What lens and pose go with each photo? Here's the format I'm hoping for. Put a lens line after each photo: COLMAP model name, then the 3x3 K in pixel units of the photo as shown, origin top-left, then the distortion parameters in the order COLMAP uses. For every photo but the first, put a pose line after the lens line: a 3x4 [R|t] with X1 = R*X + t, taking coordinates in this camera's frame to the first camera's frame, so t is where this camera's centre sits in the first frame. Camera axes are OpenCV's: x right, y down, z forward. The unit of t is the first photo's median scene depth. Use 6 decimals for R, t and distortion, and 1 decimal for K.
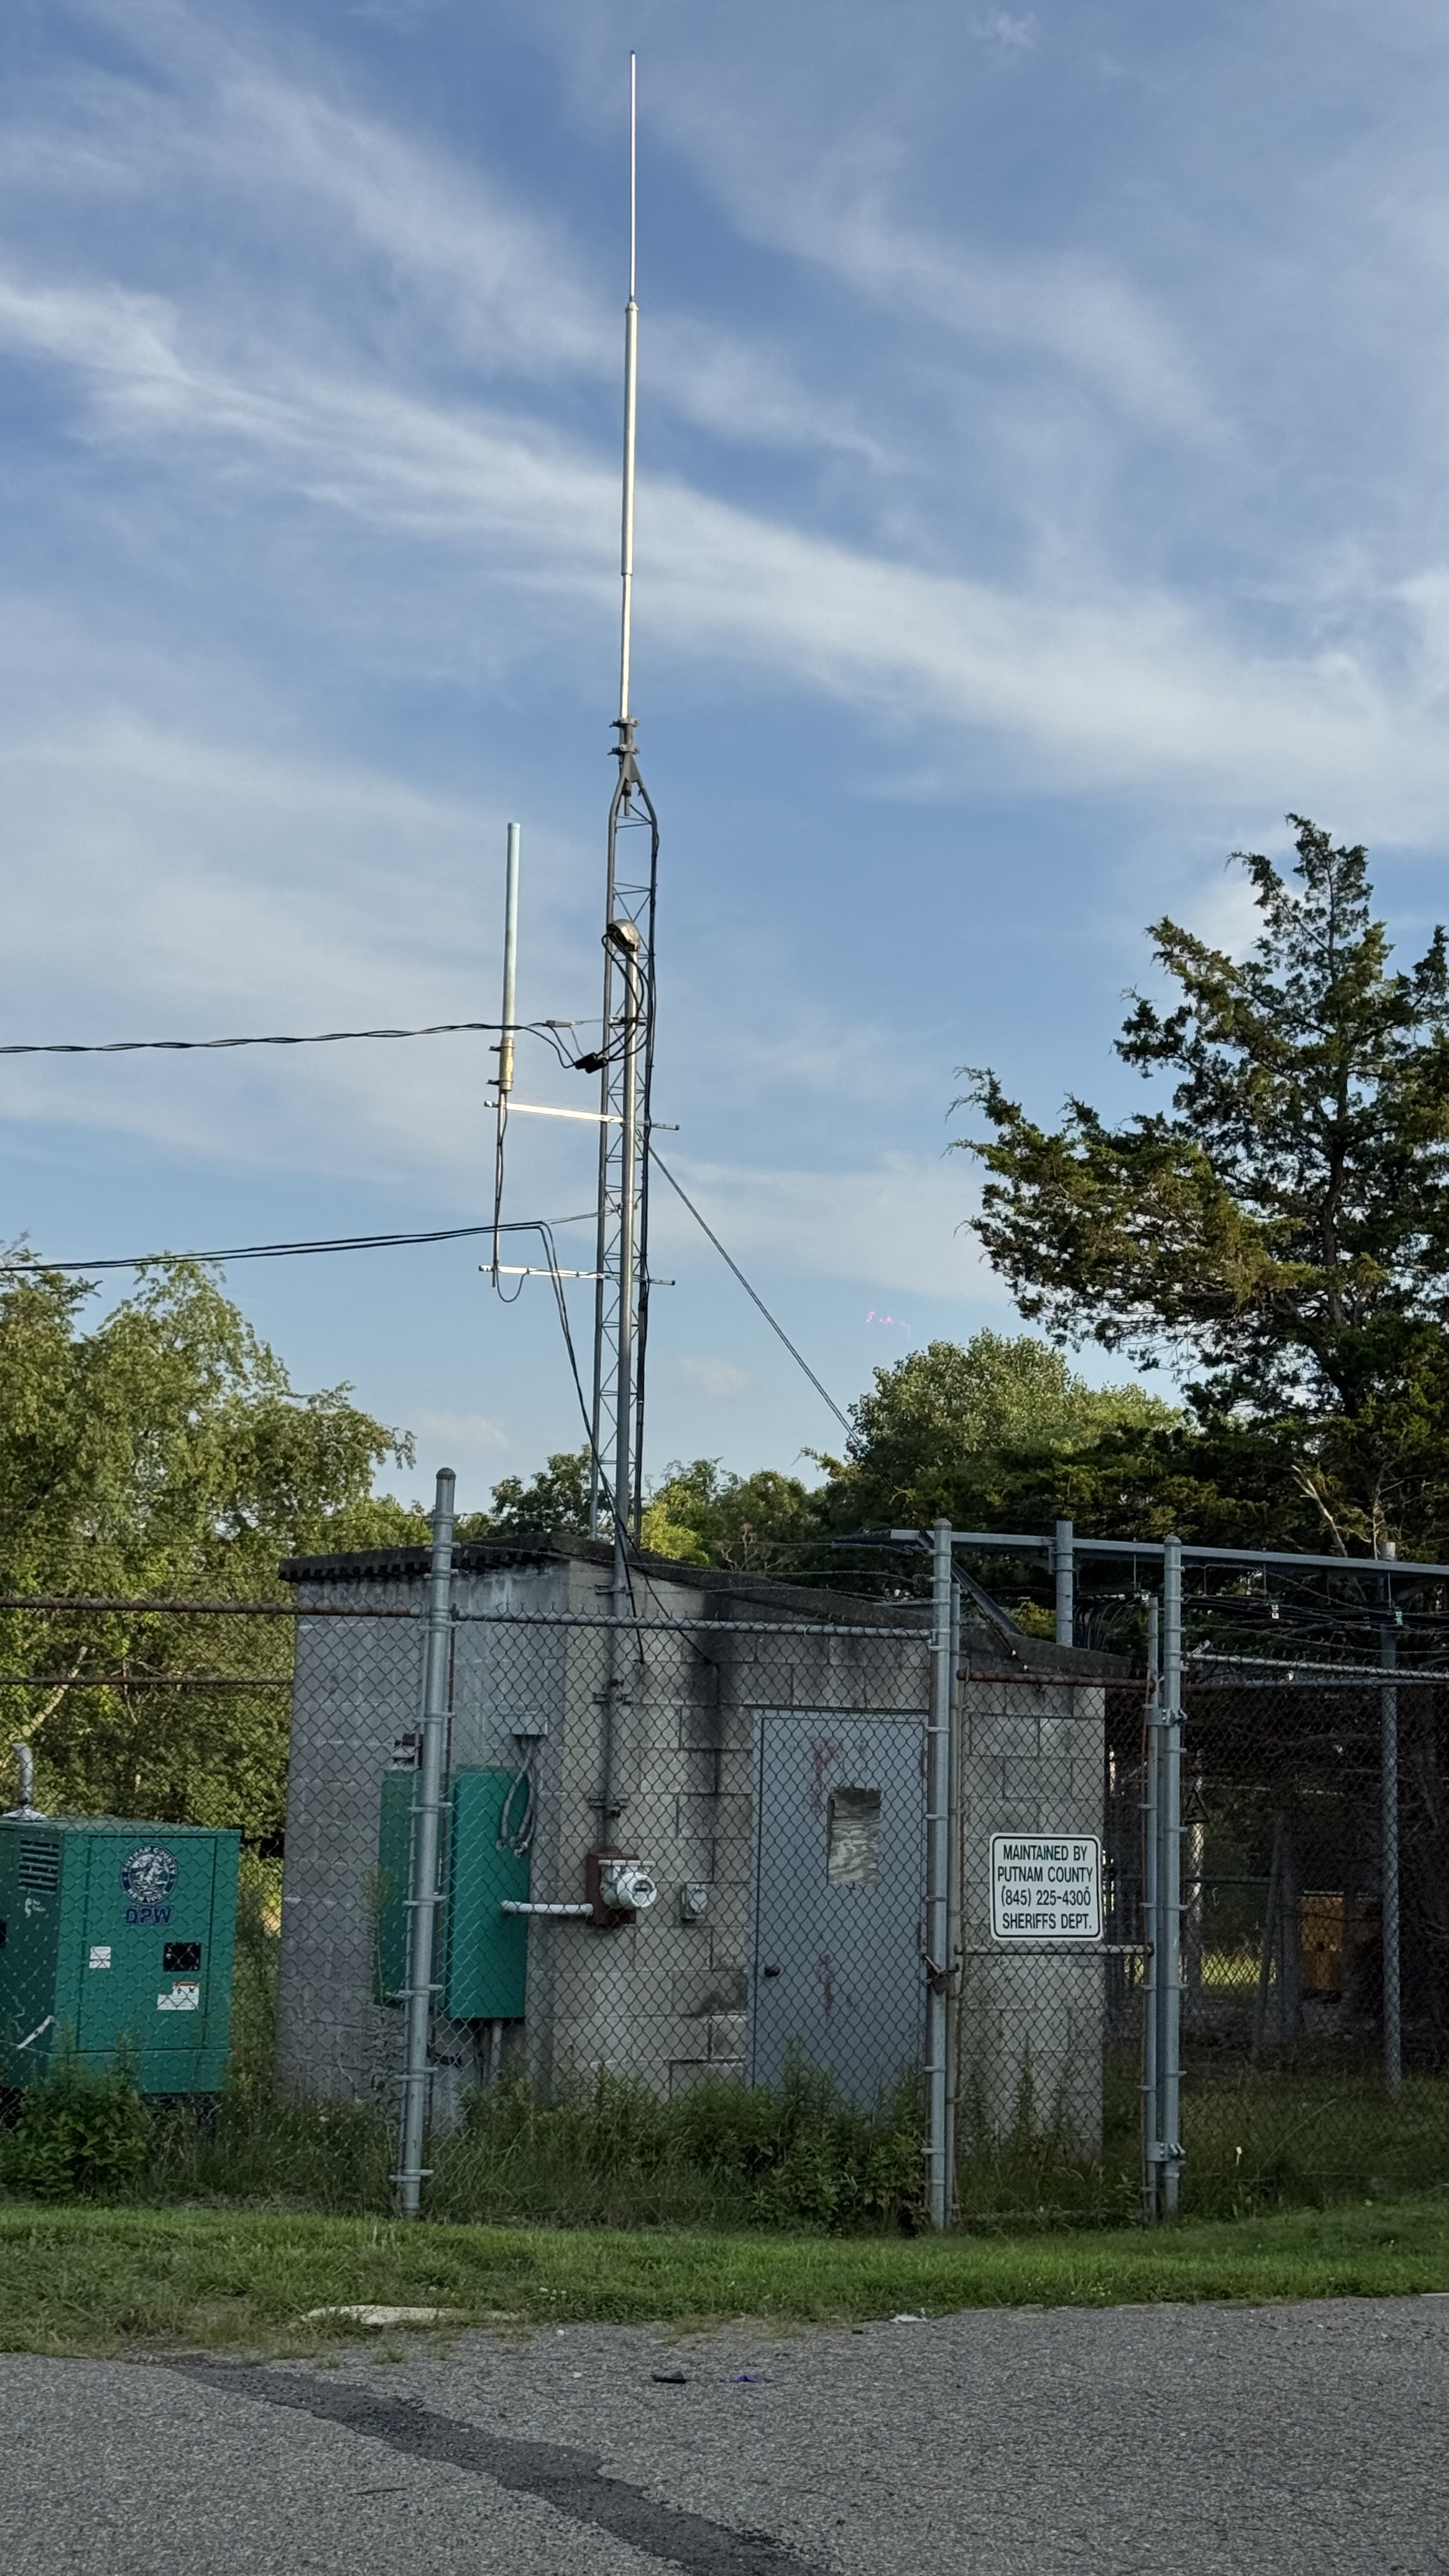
lens RADIAL K [[3582.0, 0, 752.8], [0, 3582.0, 1298.6], [0, 0, 1]] dist [0.100654, 0.028540]
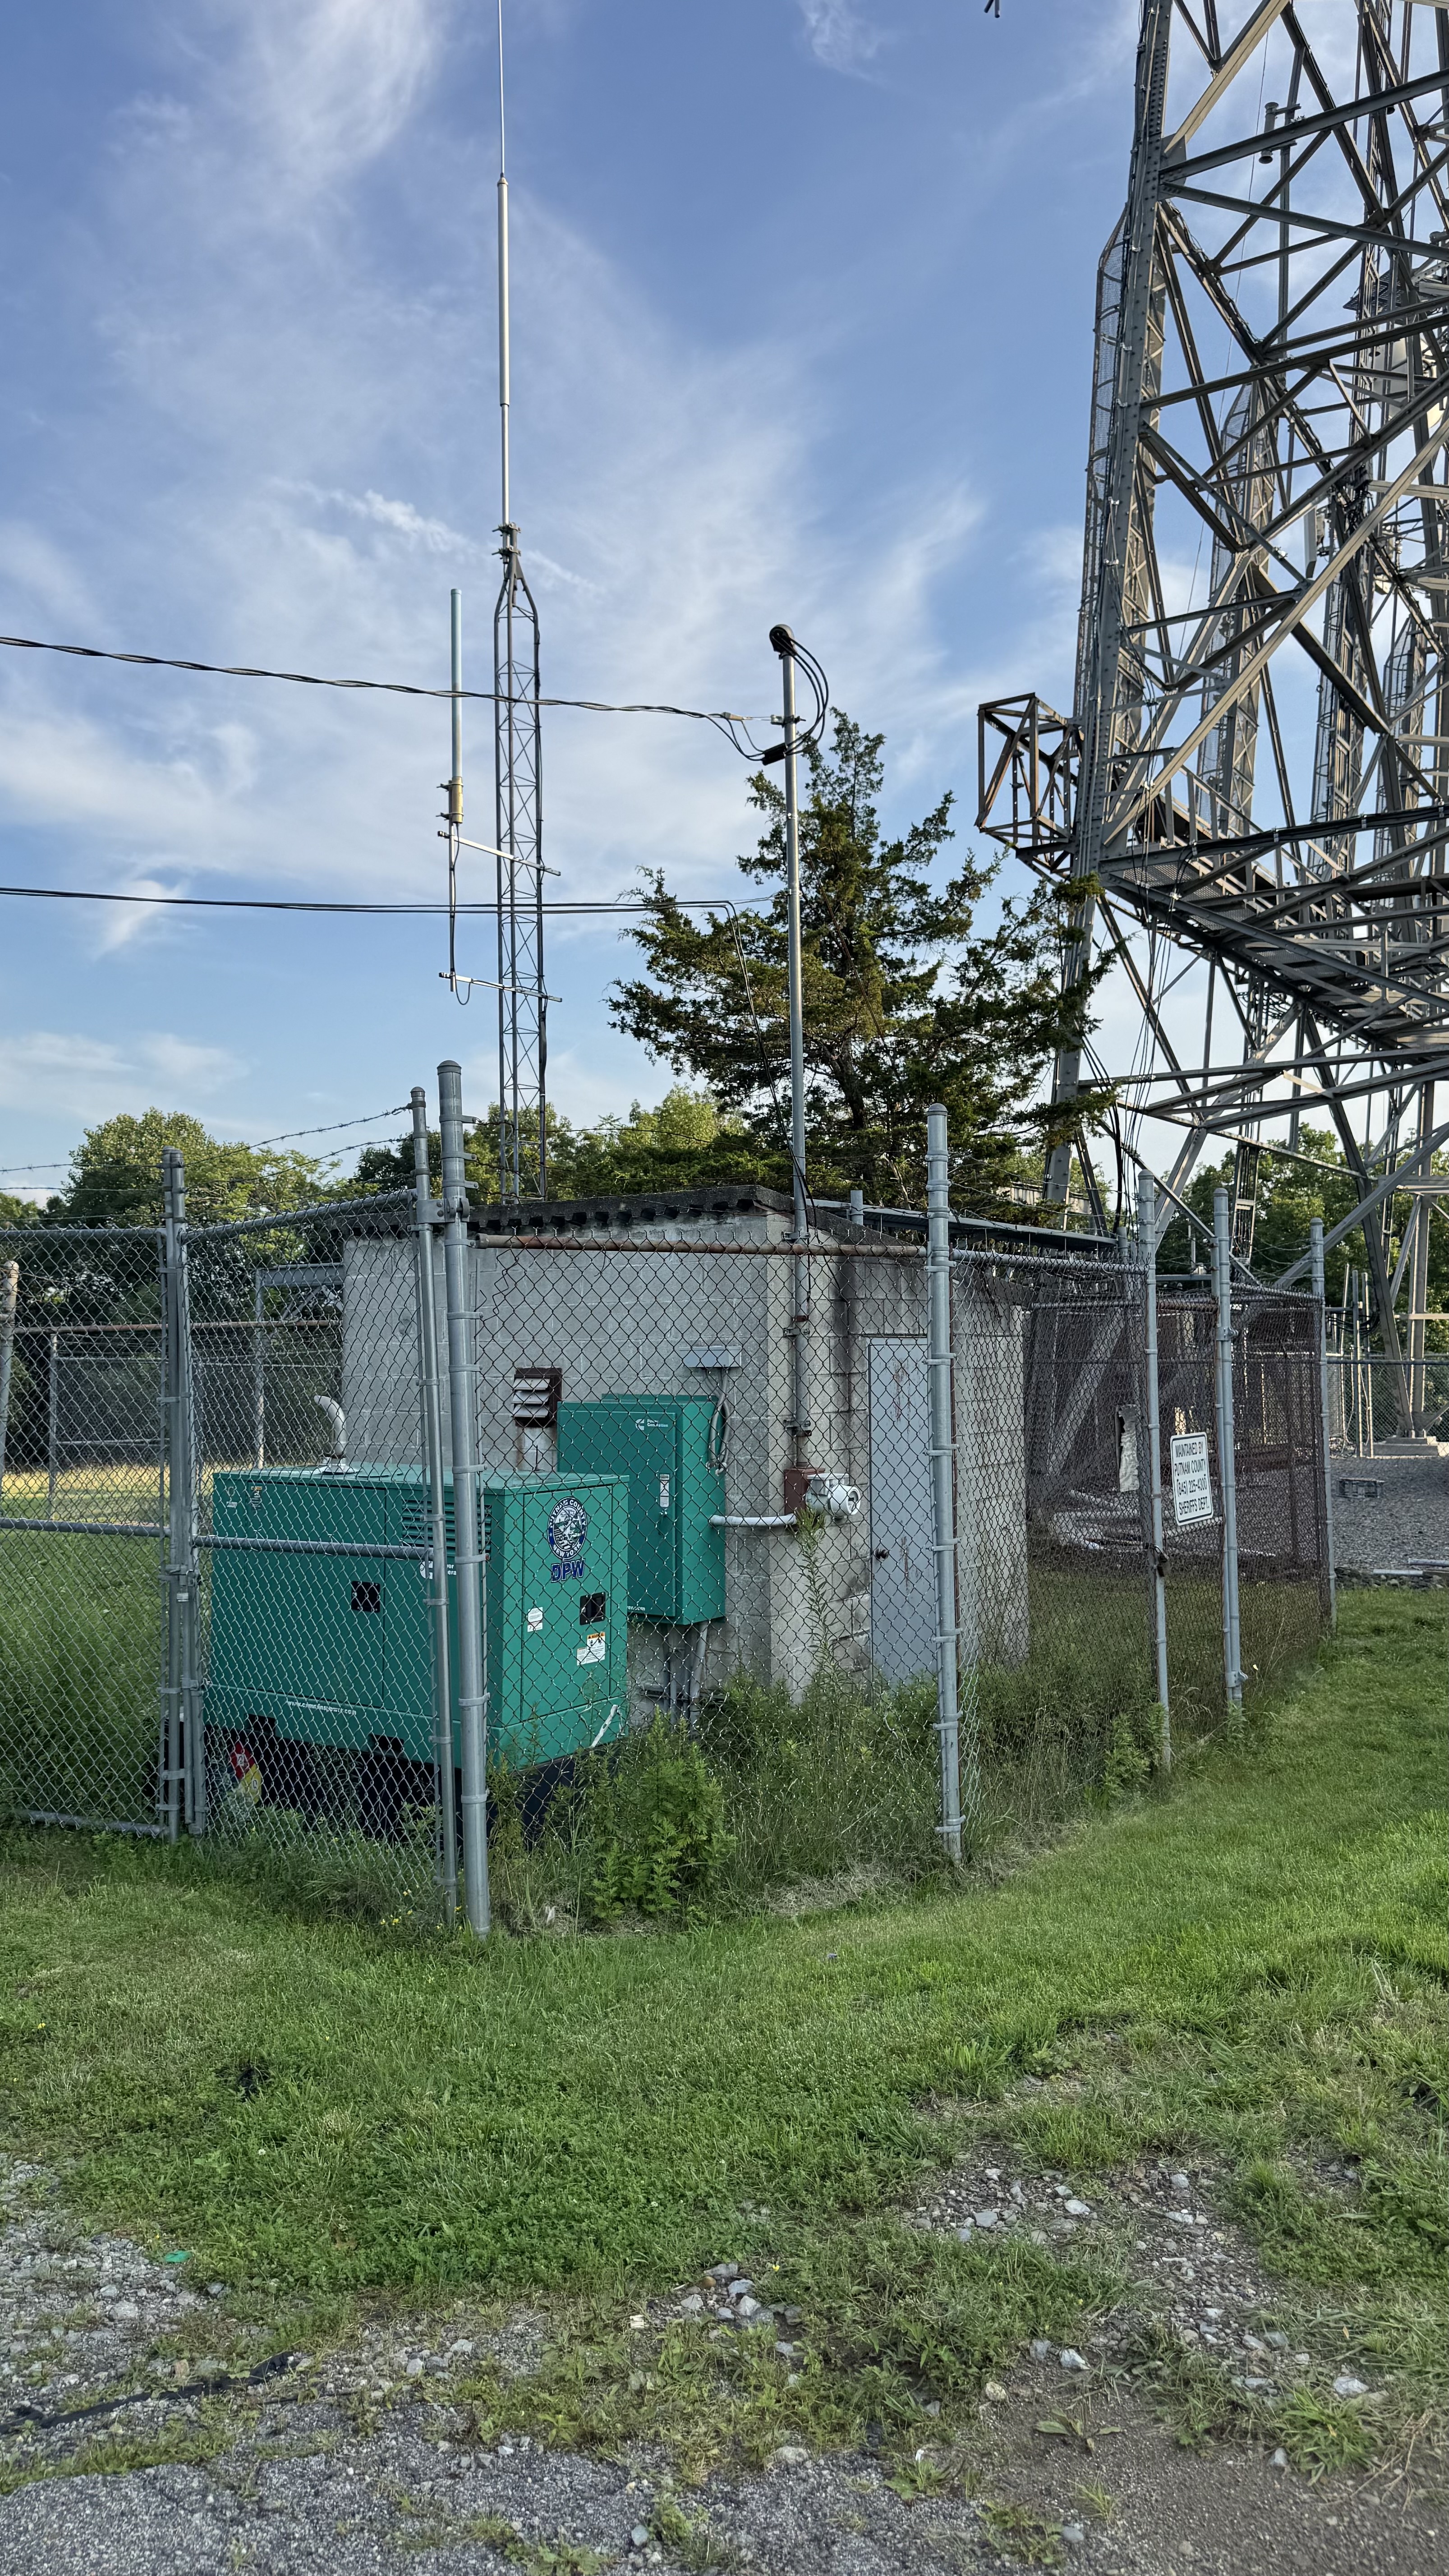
lens RADIAL K [[1795.6, 0, 724.5], [0, 1795.6, 1288.0], [0, 0, 1]] dist [0.046732, -0.045570]
pose [[0.894256, -0.022179, 0.447005, -0.252366], [-0.020307, 0.995732, 0.090028, 0.038025], [-0.447094, -0.089585, 0.889989, 0.411066]]
